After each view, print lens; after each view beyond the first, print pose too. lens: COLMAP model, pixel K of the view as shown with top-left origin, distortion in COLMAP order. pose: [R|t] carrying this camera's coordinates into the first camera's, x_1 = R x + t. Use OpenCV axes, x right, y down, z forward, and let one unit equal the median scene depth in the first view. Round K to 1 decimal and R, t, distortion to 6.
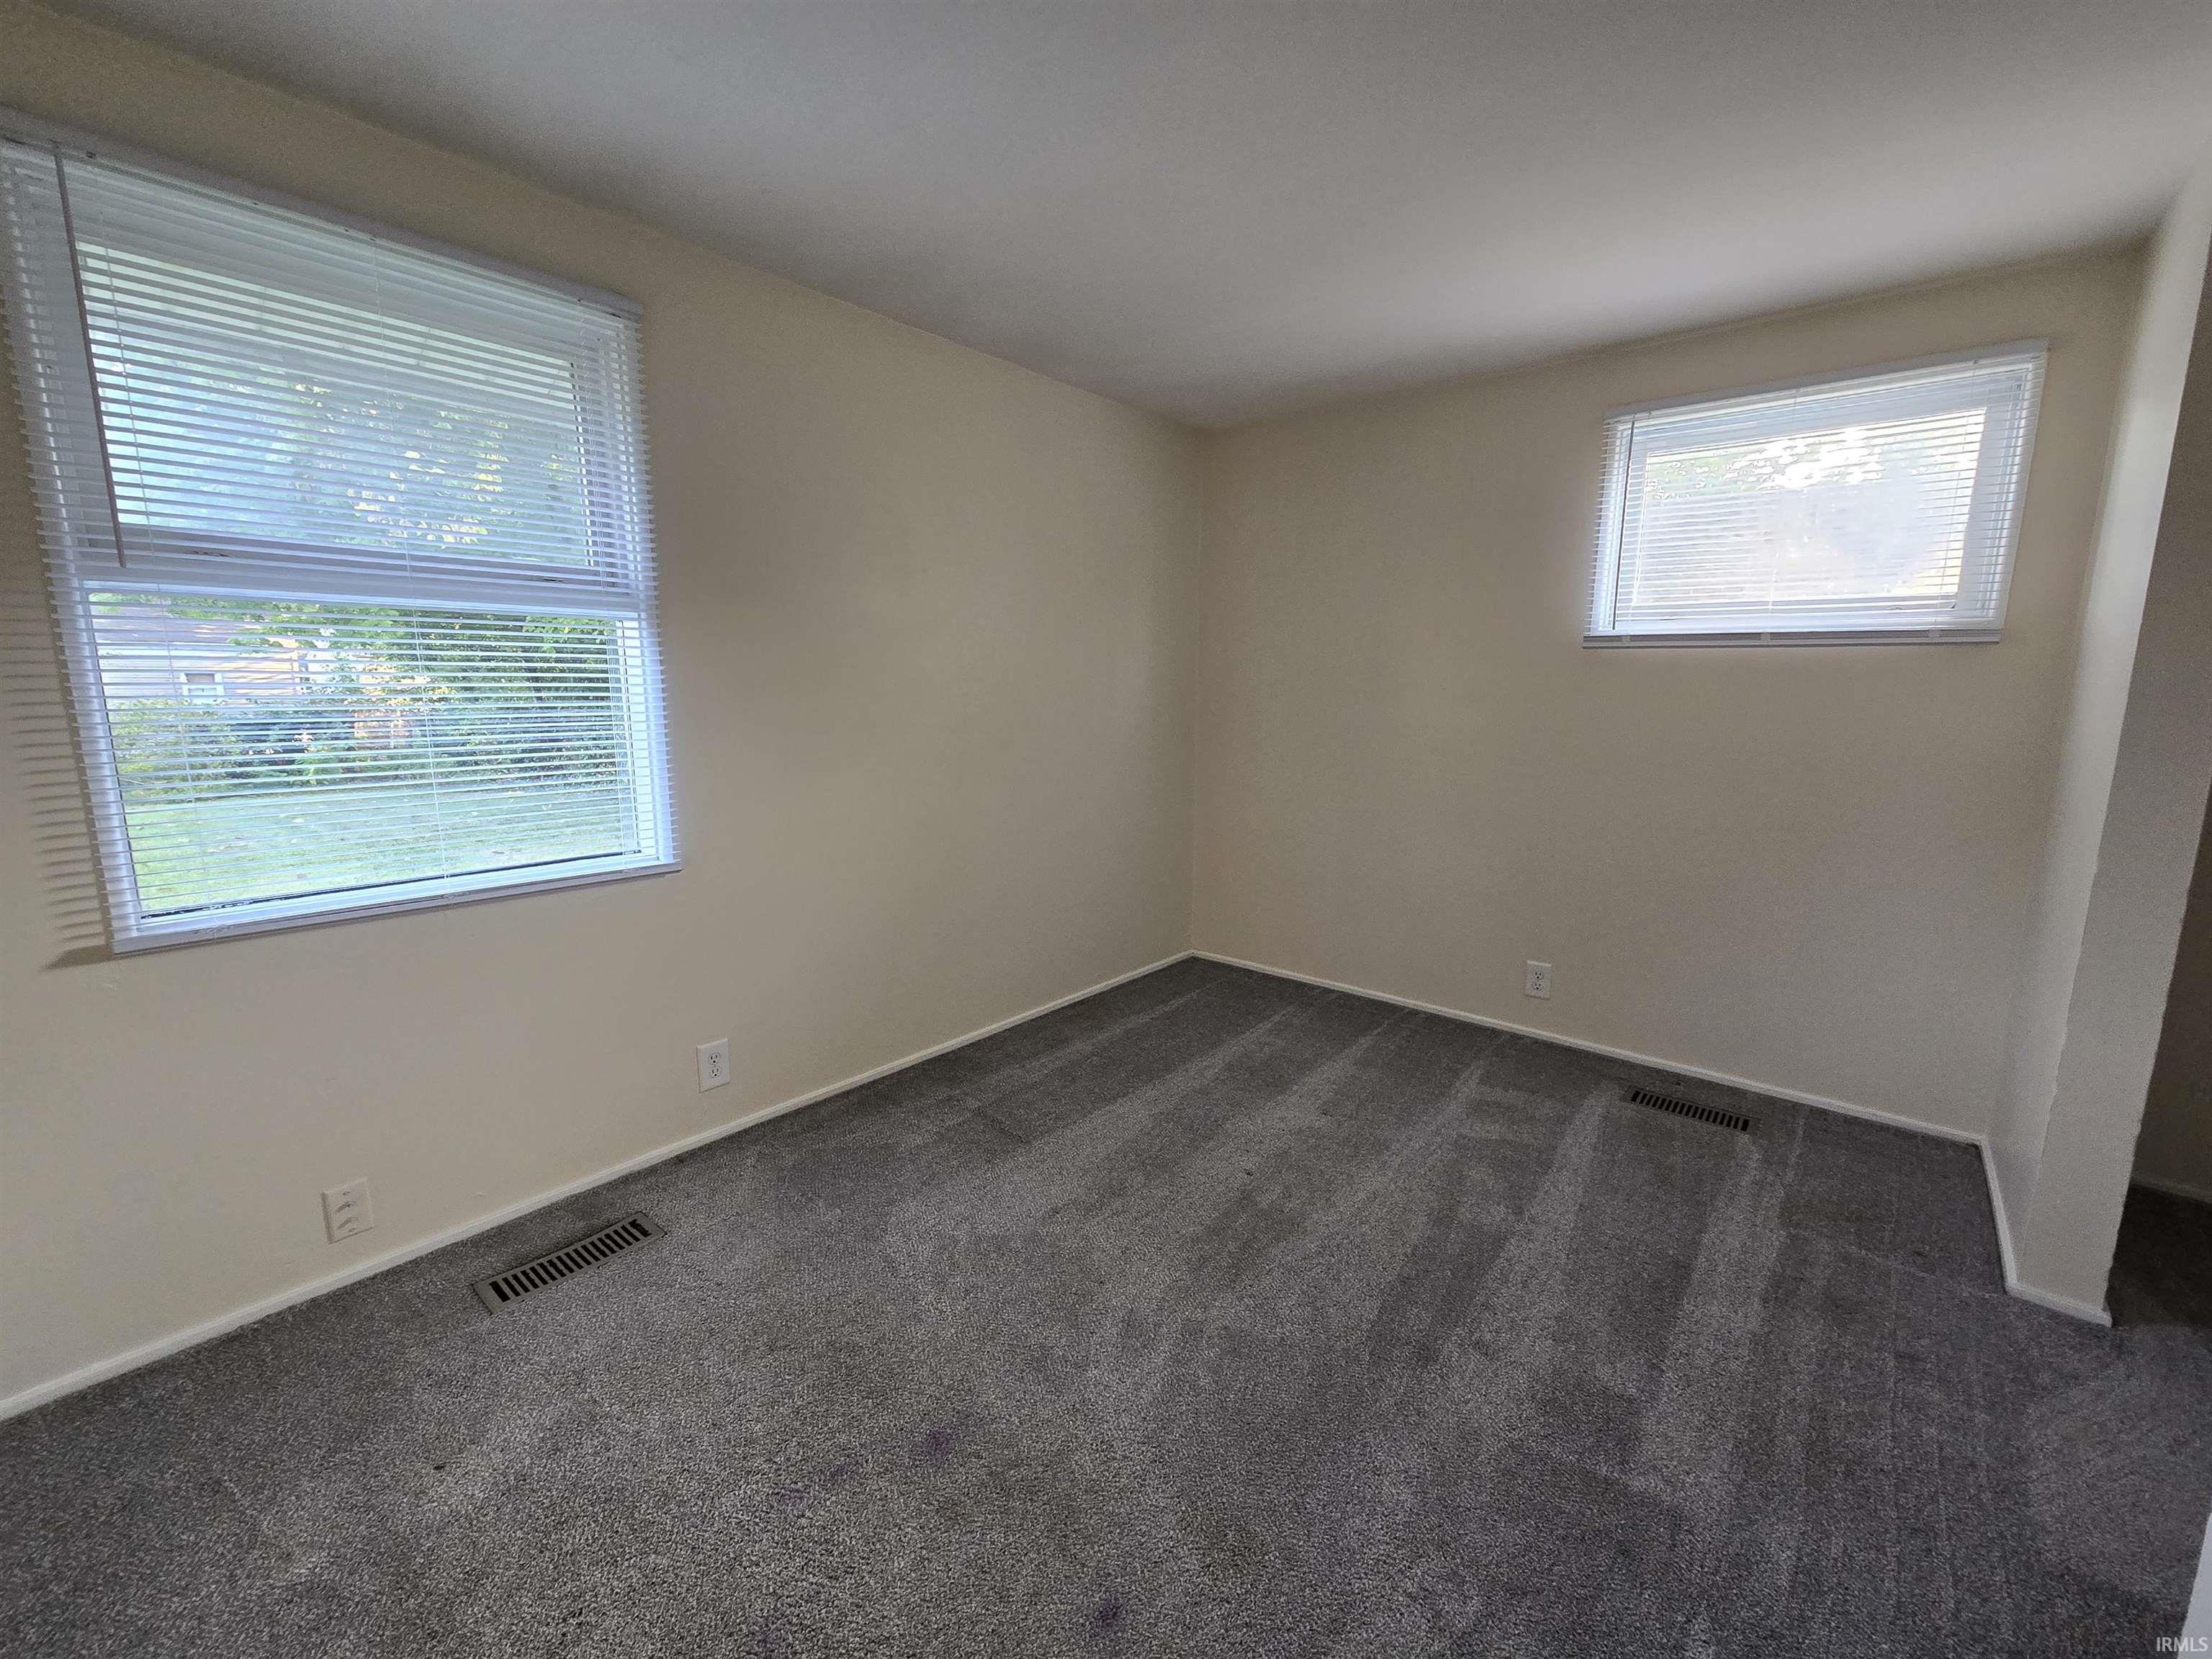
lens RADIAL K [[911.7, 0, 1106.0], [0, 911.7, 829.5], [0, 0, 1]] dist [0.001477, 0.000307]
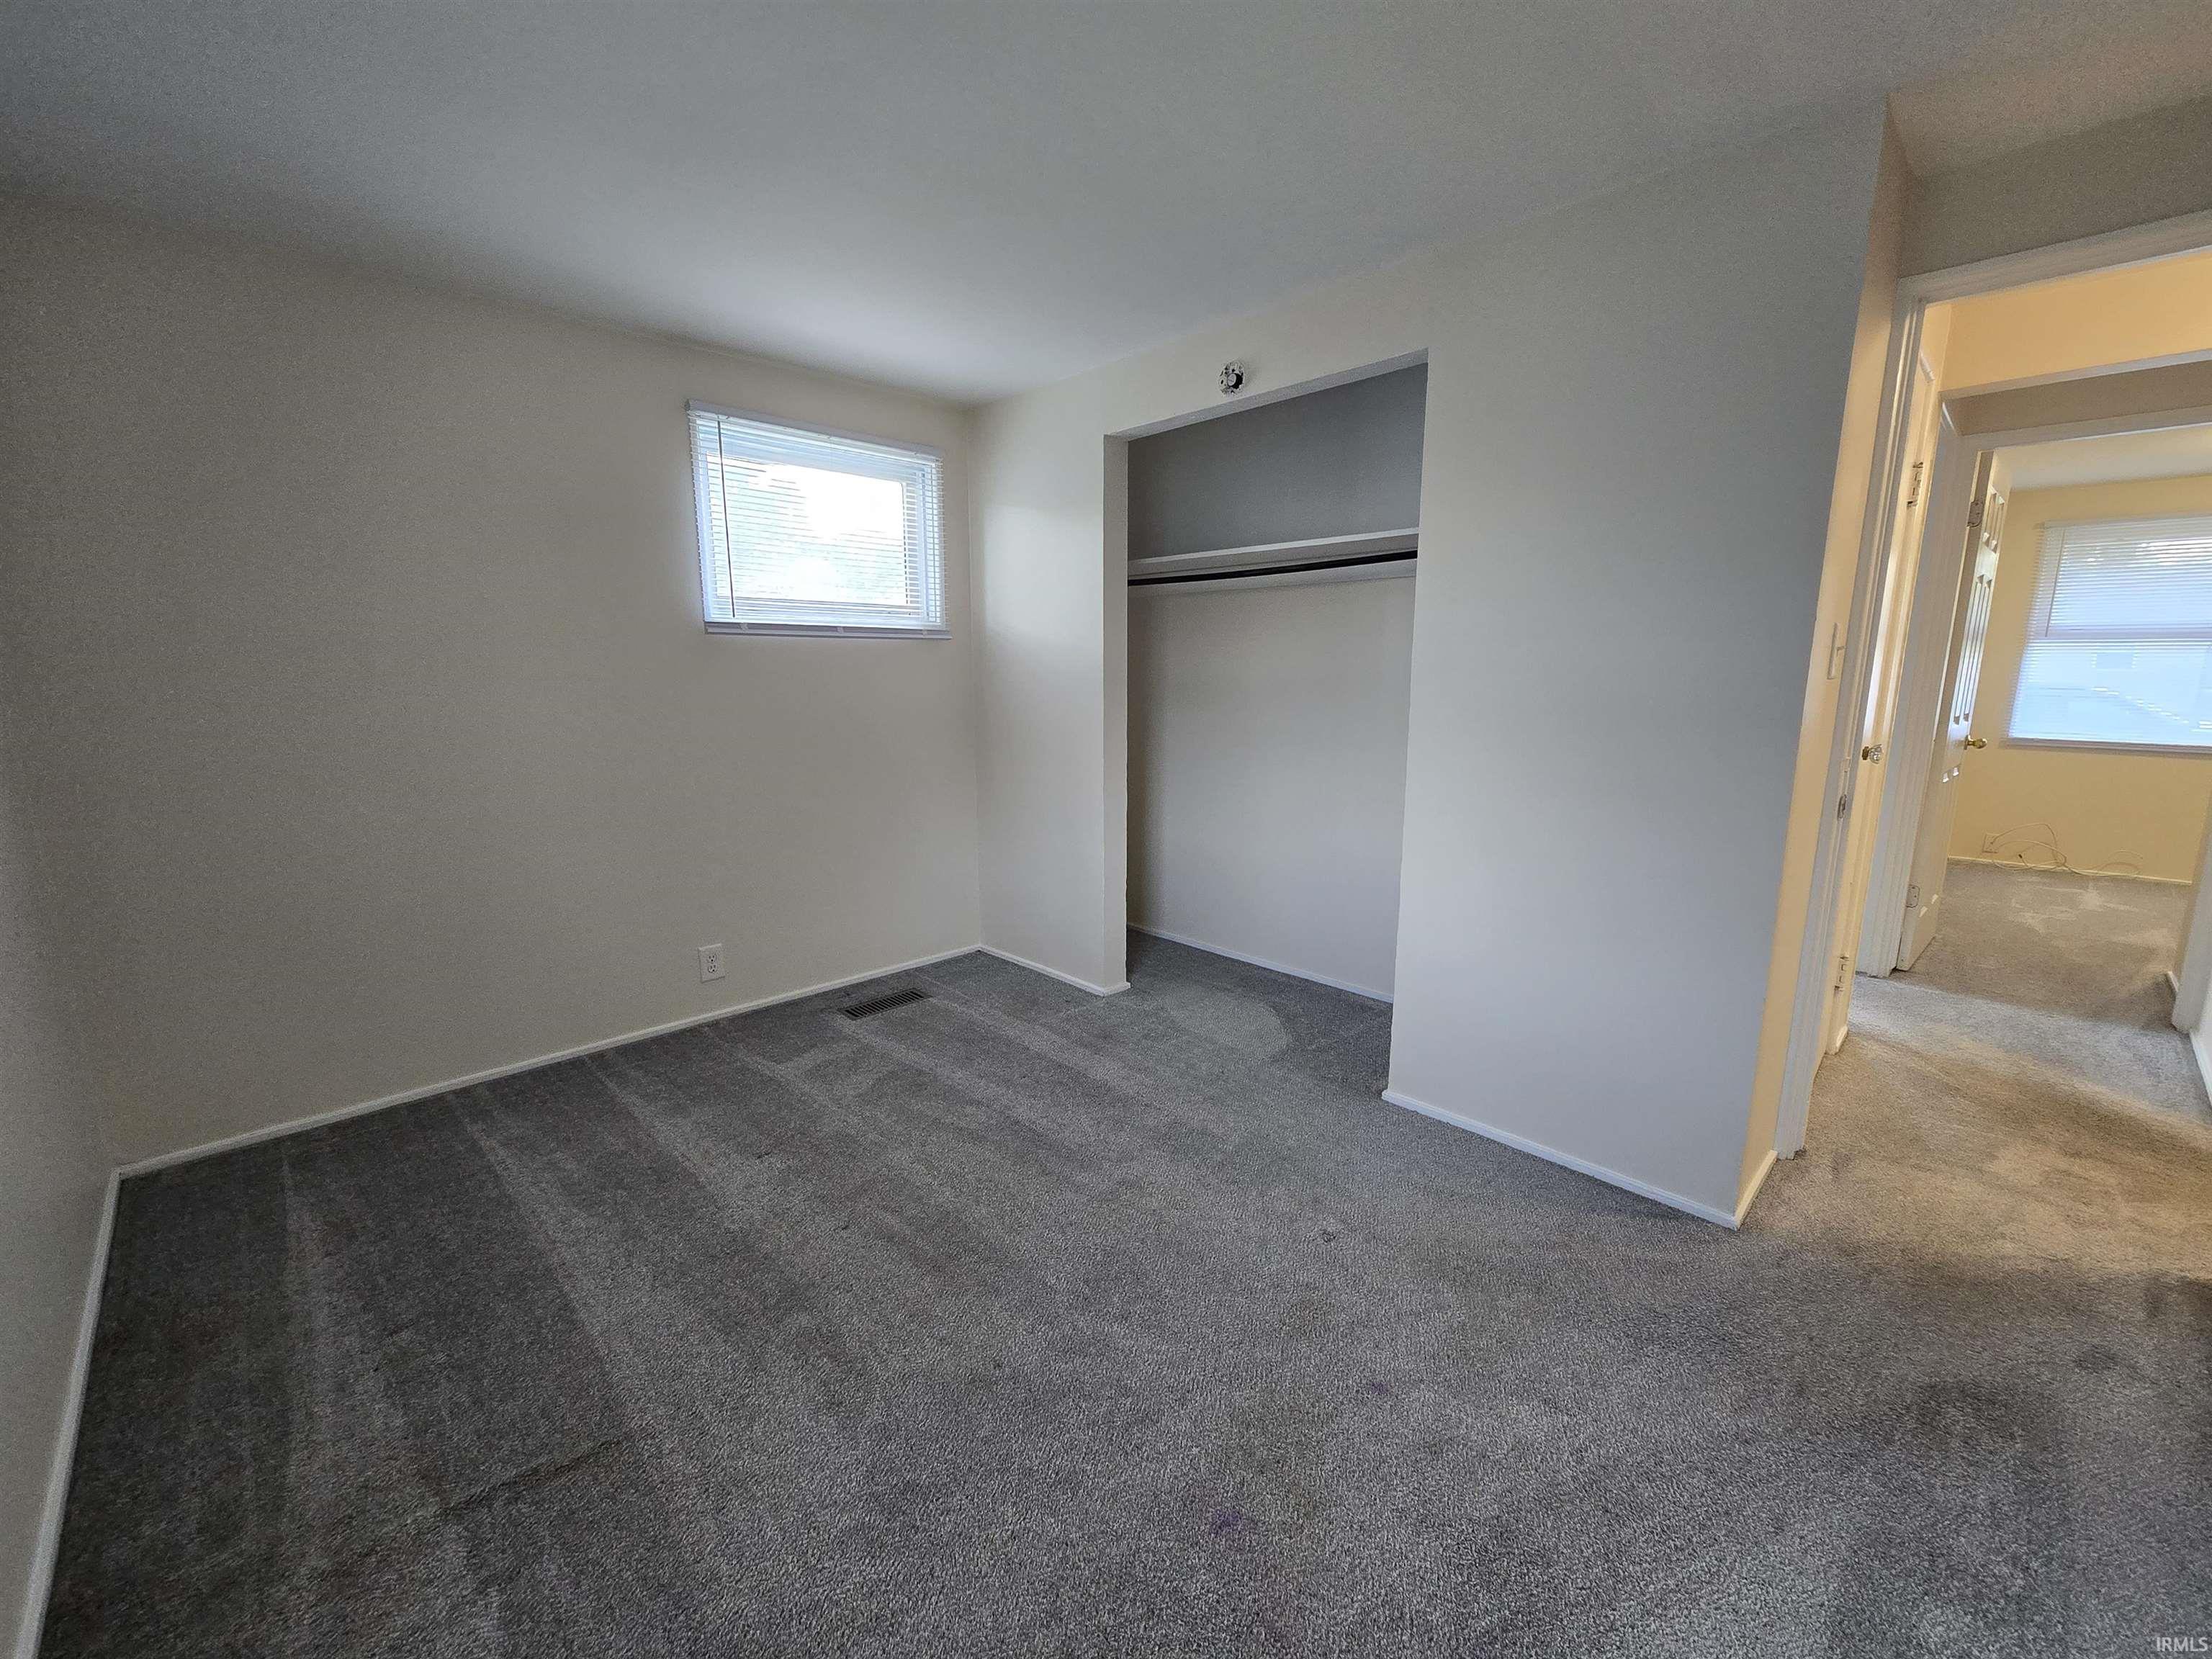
lens RADIAL K [[911.7, 0, 1106.0], [0, 911.7, 829.5], [0, 0, 1]] dist [0.001477, 0.000307]
pose [[0.096081, -0.185318, 0.977970, -0.522414], [0.164849, 0.971910, 0.167974, -0.089408], [-0.981628, 0.145078, 0.123932, 0.501362]]
